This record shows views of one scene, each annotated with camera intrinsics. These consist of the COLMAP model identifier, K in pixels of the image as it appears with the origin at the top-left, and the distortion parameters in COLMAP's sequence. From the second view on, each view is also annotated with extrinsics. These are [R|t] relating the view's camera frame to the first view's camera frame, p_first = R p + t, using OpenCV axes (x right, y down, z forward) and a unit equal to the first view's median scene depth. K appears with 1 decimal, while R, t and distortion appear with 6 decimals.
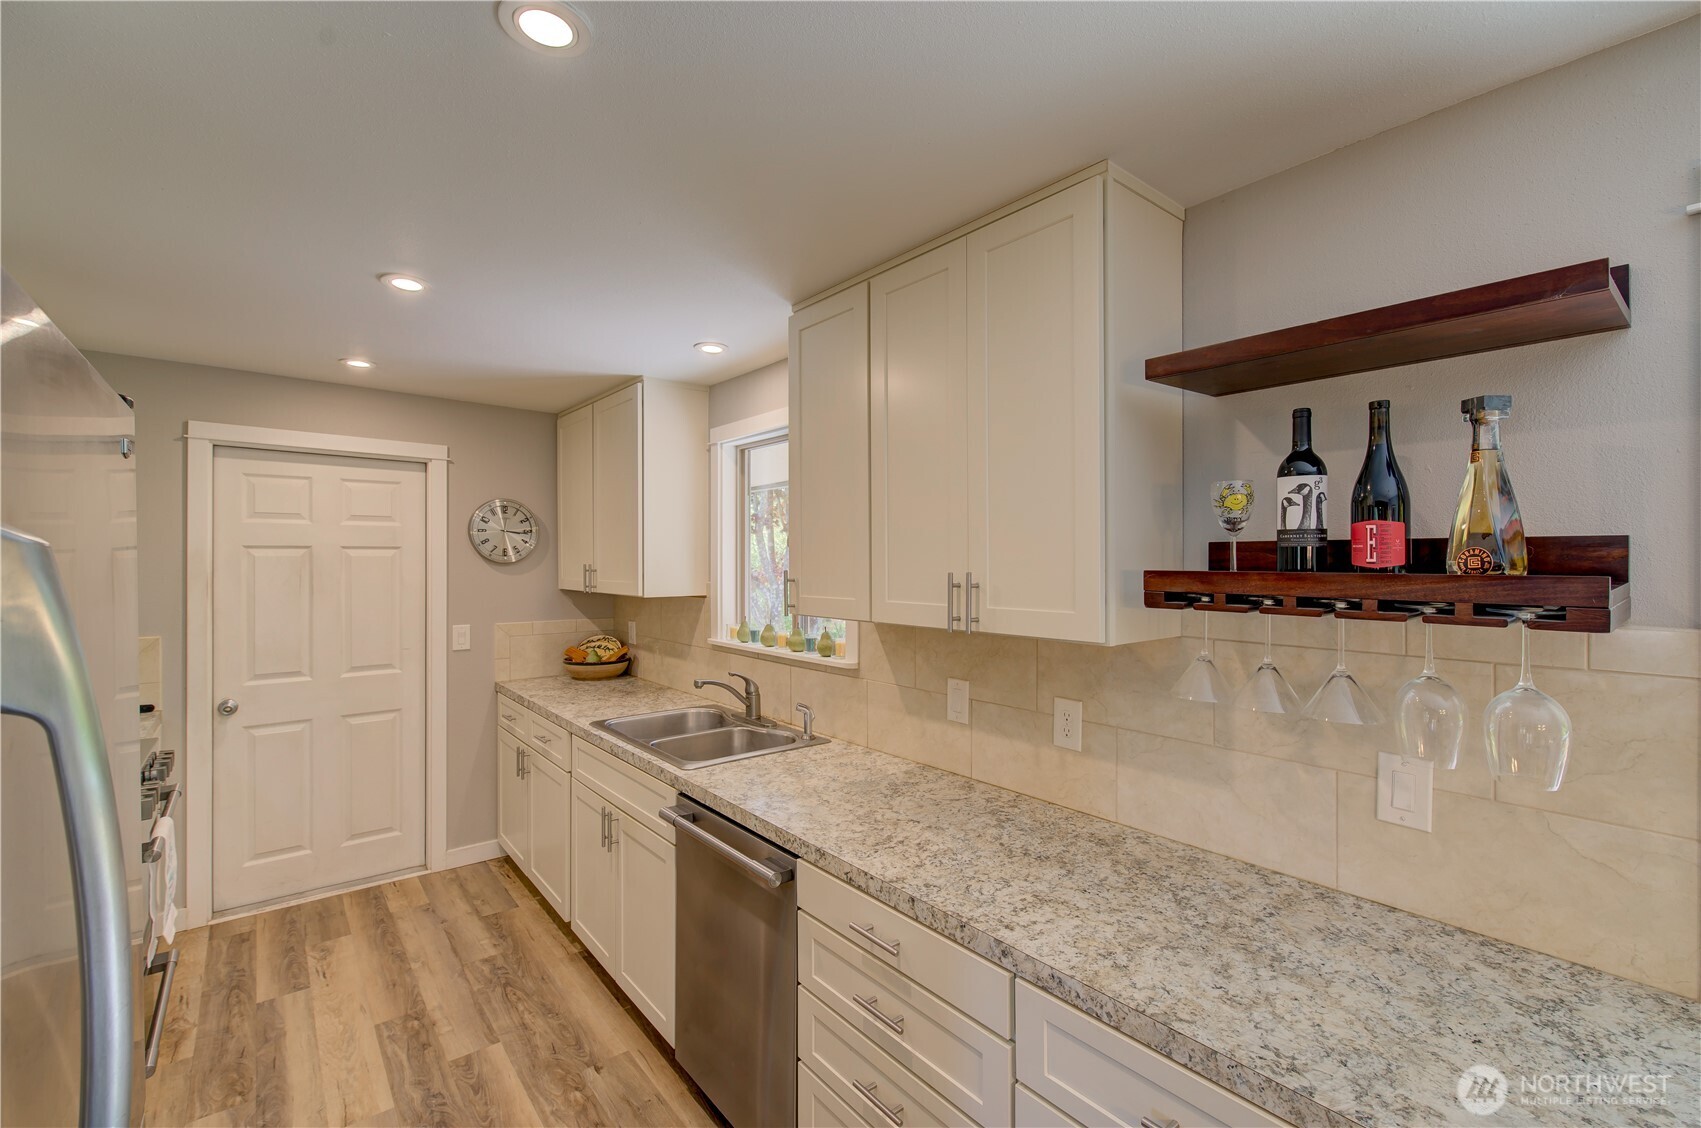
lens RADIAL K [[724.0, 0, 866.9], [0, 724.0, 559.2], [0, 0, 1]] dist [-0.002865, 0.000572]
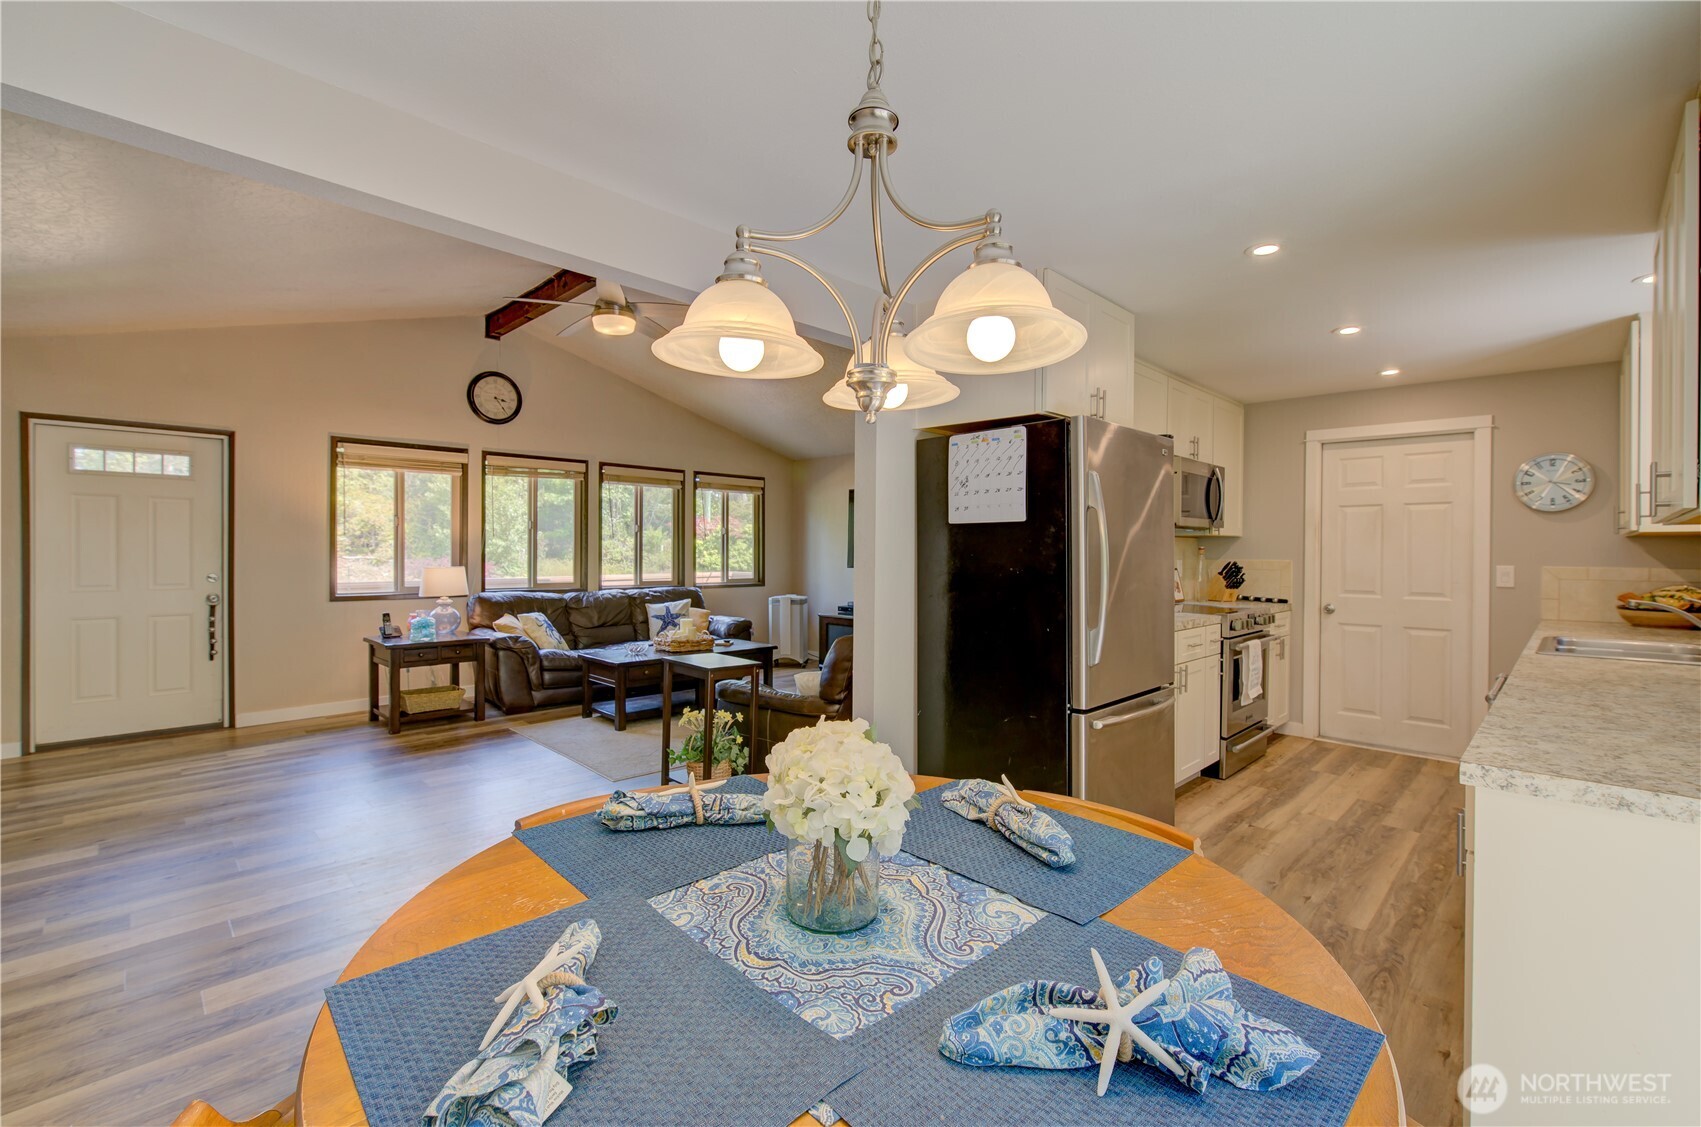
lens RADIAL K [[724.0, 0, 839.7], [0, 724.0, 556.5], [0, 0, 1]] dist [-0.002865, 0.000572]
pose [[0.079397, 0.007208, -0.996817, 0.801629], [-0.004678, 0.999966, 0.006858, 0.113318], [0.996832, 0.004119, 0.079428, -0.254372]]
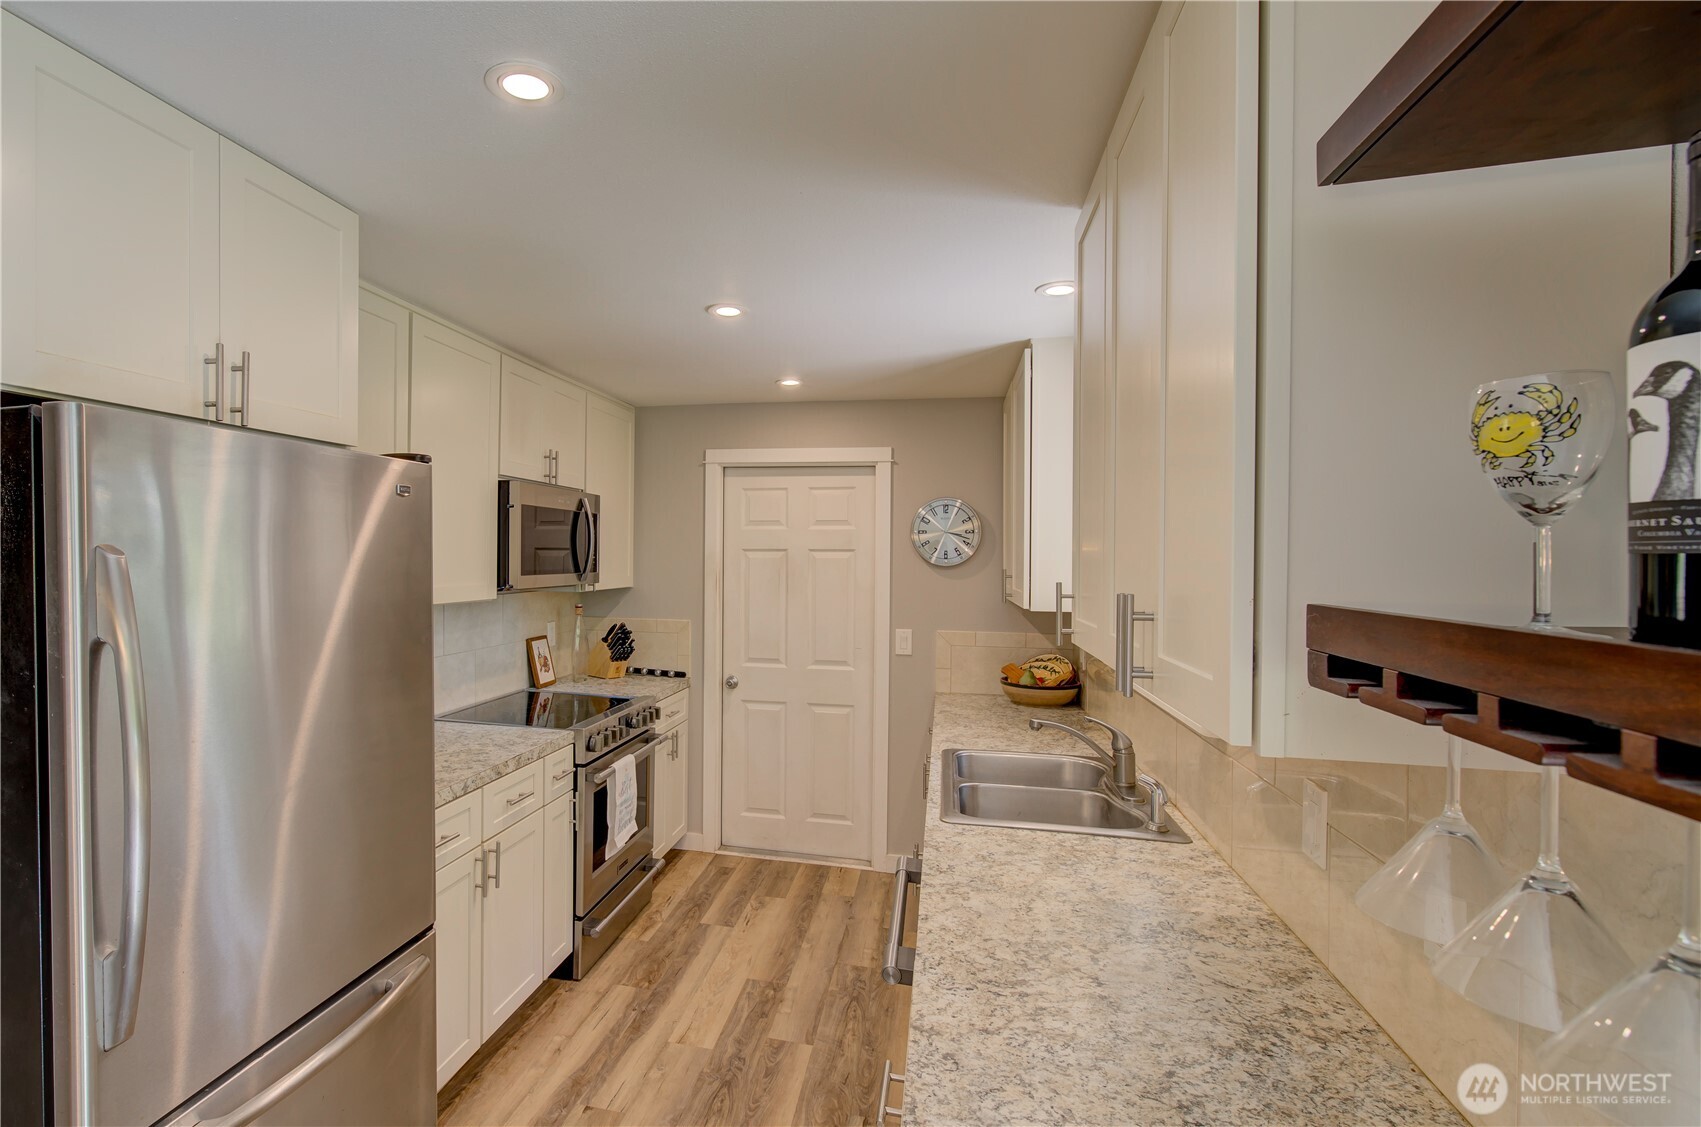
lens RADIAL K [[840.1, 0, 717.9], [0, 840.1, 572.1], [0, 0, 1]] dist [-0.001798, 0.002438]
pose [[0.572024, 0.018245, -0.820034, 0.350358], [-0.006589, 0.999823, 0.017649, -0.007014], [0.820210, -0.004692, 0.572043, 0.224070]]
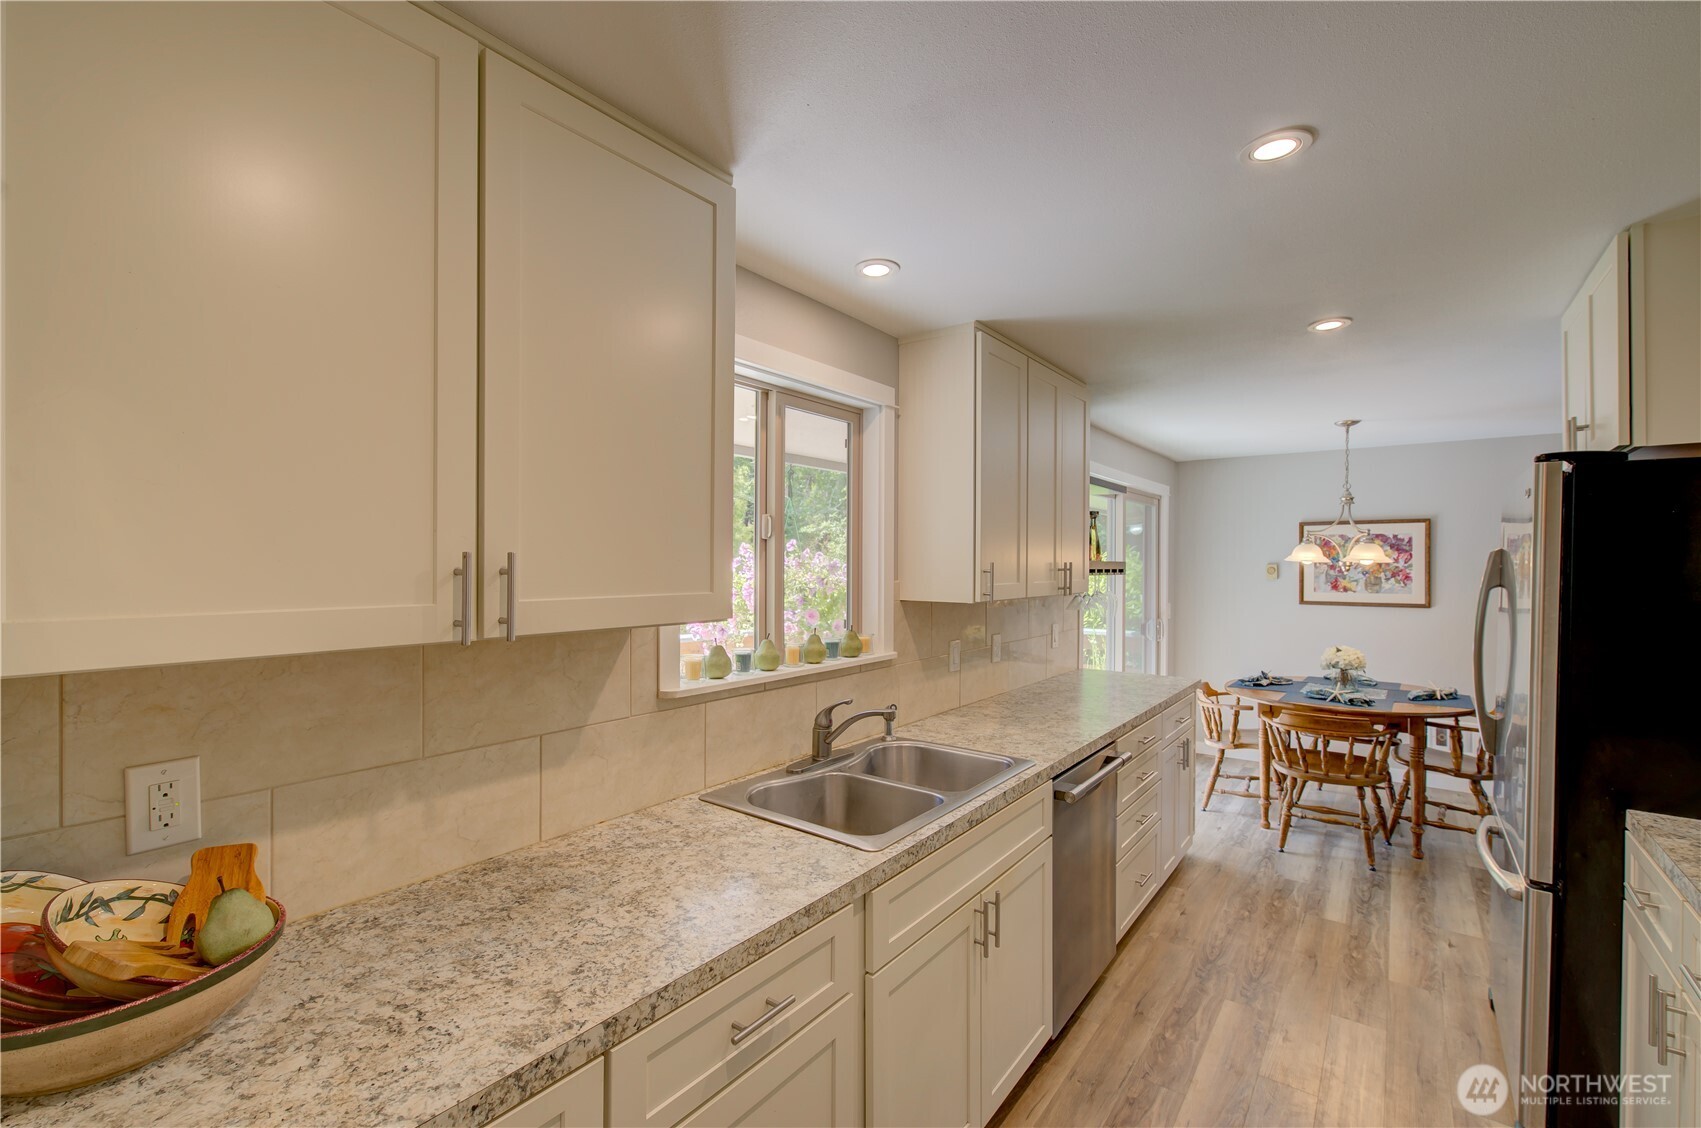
lens RADIAL K [[724.0, 0, 841.2], [0, 724.0, 558.4], [0, 0, 1]] dist [-0.002865, 0.000572]
pose [[-0.208219, 0.006640, 0.978060, -0.421424], [-0.003486, 0.999966, -0.007531, 0.014961], [-0.978076, -0.004977, -0.208188, 0.525576]]
